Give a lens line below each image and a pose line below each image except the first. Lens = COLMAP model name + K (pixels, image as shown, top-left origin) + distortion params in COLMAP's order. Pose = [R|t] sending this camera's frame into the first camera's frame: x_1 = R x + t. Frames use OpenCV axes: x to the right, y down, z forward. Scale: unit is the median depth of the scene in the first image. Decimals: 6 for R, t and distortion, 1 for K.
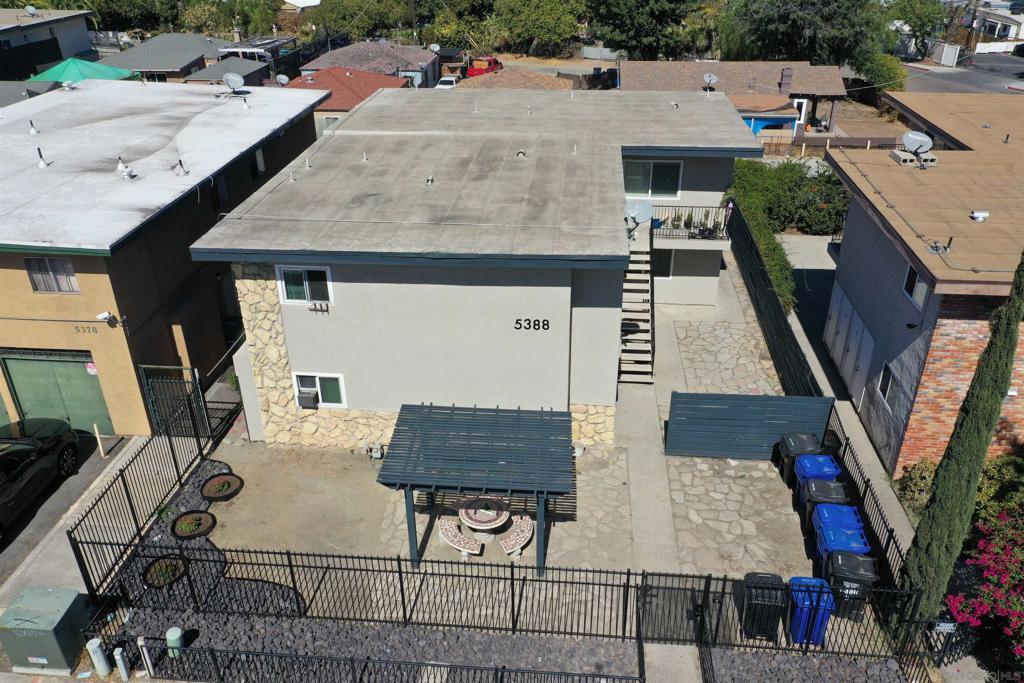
lens RADIAL K [[808.5, 0, 510.6], [0, 808.5, 344.0], [0, 0, 1]] dist [0.003630, 0.001080]
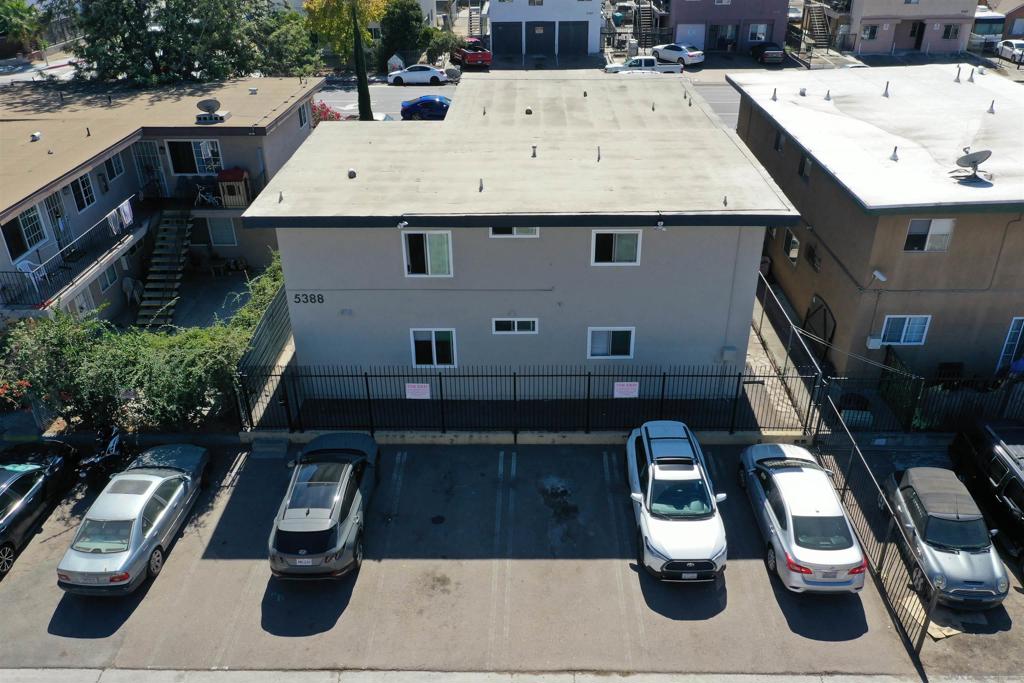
lens RADIAL K [[808.5, 0, 511.1], [0, 808.5, 341.6], [0, 0, 1]] dist [0.003630, 0.001080]
pose [[-0.996690, 0.056045, -0.058882, 0.151146], [-0.019877, 0.534330, 0.845042, -1.257244], [0.078823, 0.843416, -0.531448, 2.259936]]
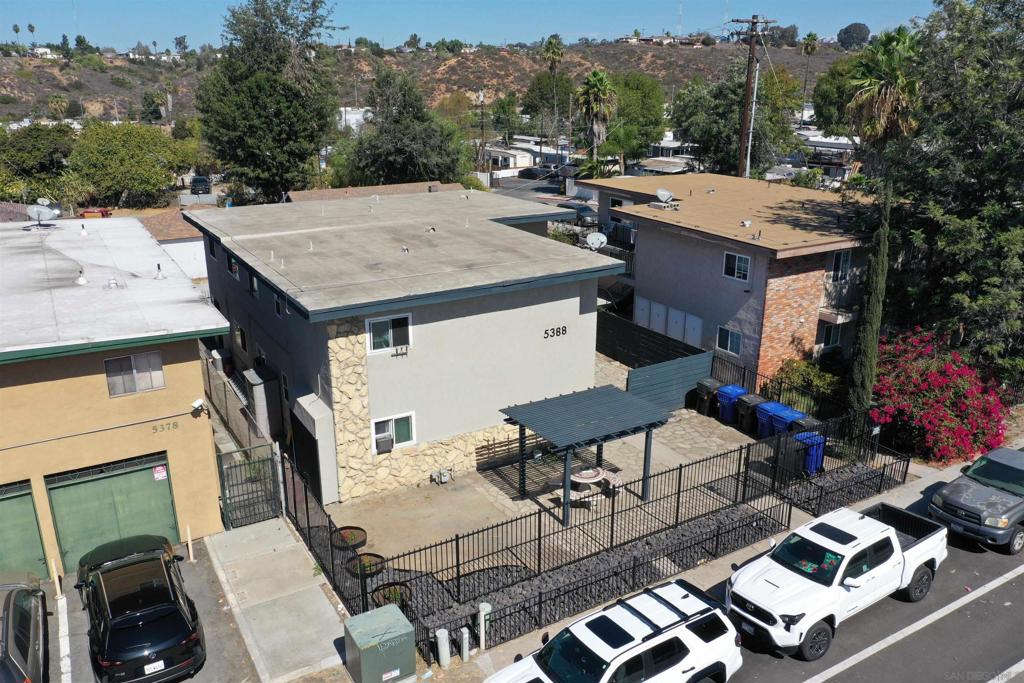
lens RADIAL K [[808.5, 0, 511.7], [0, 808.5, 344.6], [0, 0, 1]] dist [0.003630, 0.001080]
pose [[0.808225, -0.176466, 0.561811, -0.699172], [0.275048, 0.956708, -0.095181, 0.090845], [-0.520693, 0.231453, 0.821772, -0.024343]]
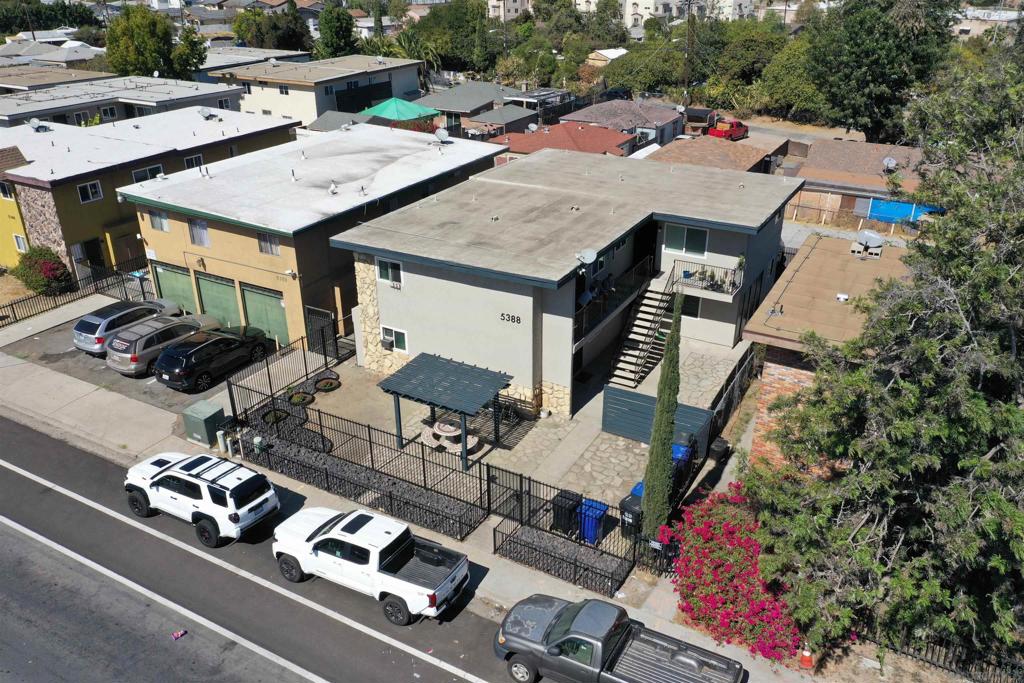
lens RADIAL K [[808.5, 0, 510.9], [0, 808.5, 342.8], [0, 0, 1]] dist [0.003630, 0.001080]
pose [[0.912771, 0.182654, -0.365358, 0.544936], [-0.197906, 0.980211, -0.004388, 0.025474], [0.357327, 0.076312, 0.930857, -0.386721]]
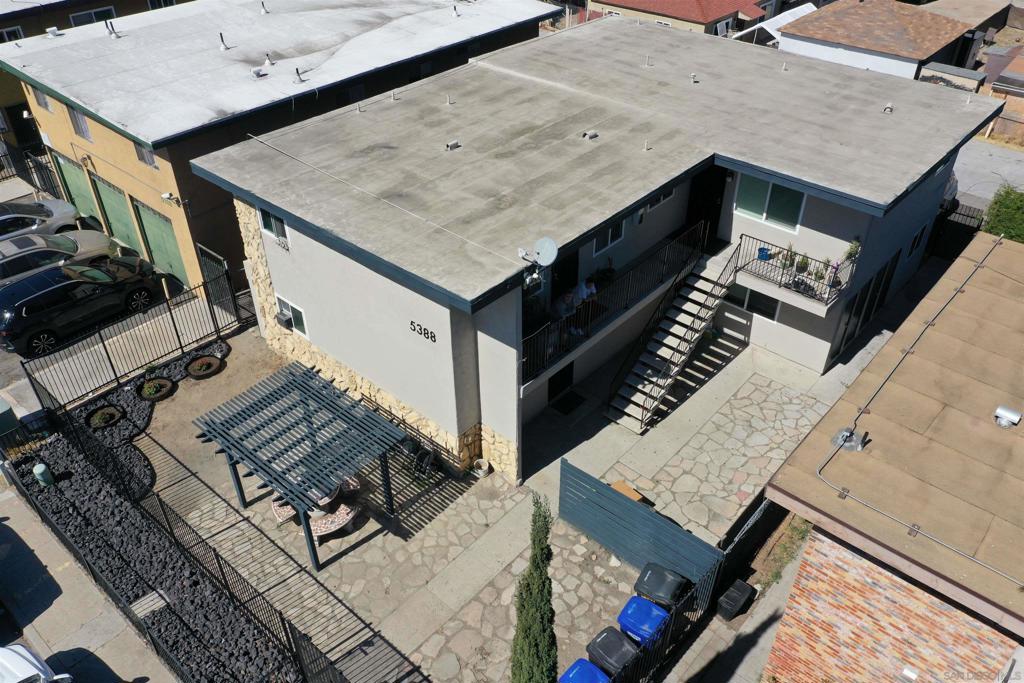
lens RADIAL K [[808.5, 0, 510.4], [0, 808.5, 345.6], [0, 0, 1]] dist [0.003630, 0.001080]
pose [[0.807173, 0.359744, -0.468034, 0.507372], [-0.284584, 0.931777, 0.225395, -0.228461], [0.517188, -0.048738, 0.854483, 0.227902]]
